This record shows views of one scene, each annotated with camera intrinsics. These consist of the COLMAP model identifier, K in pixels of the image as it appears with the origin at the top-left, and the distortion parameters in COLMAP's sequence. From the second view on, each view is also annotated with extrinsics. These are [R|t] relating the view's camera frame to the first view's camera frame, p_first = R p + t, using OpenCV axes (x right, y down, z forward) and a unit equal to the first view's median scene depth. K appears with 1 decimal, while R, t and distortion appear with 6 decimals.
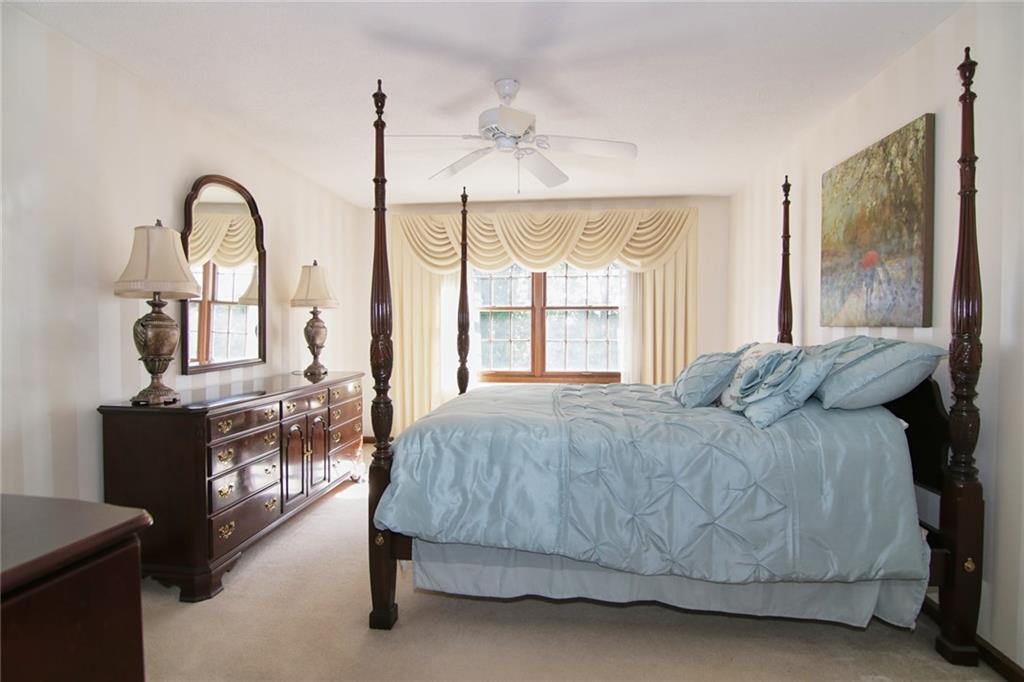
lens RADIAL K [[521.4, 0, 506.2], [0, 521.4, 338.5], [0, 0, 1]] dist [-0.008953, -0.005648]
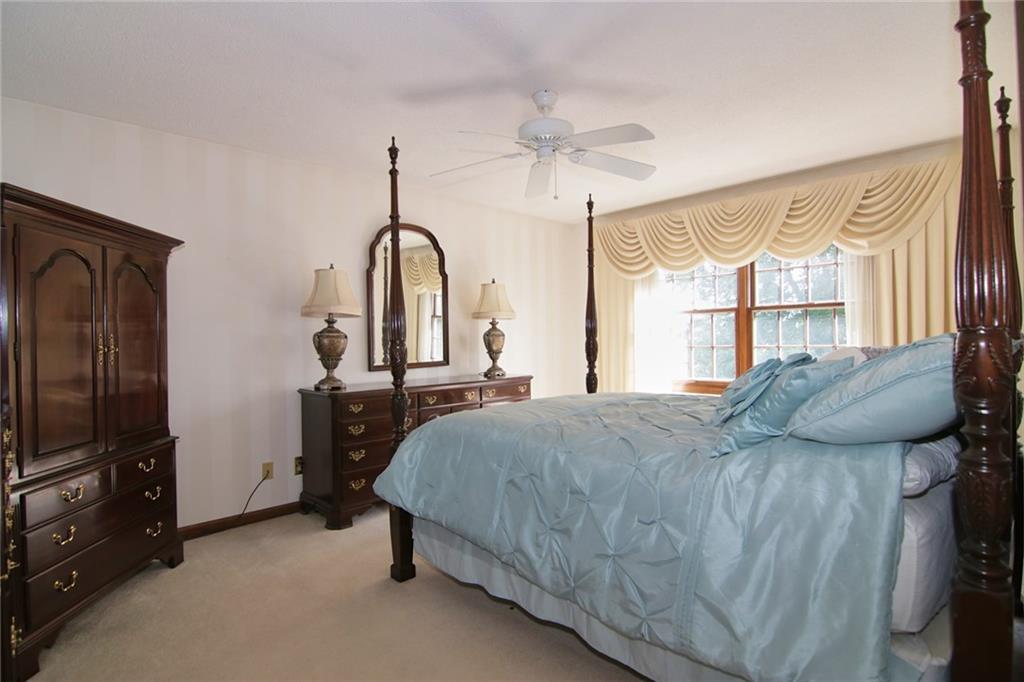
lens RADIAL K [[521.4, 0, 504.3], [0, 521.4, 340.3], [0, 0, 1]] dist [-0.008953, -0.005648]
pose [[0.772873, -0.011102, -0.634464, 0.396176], [0.002779, 0.999897, -0.014112, 0.005458], [0.634555, 0.009143, 0.772823, 0.109952]]
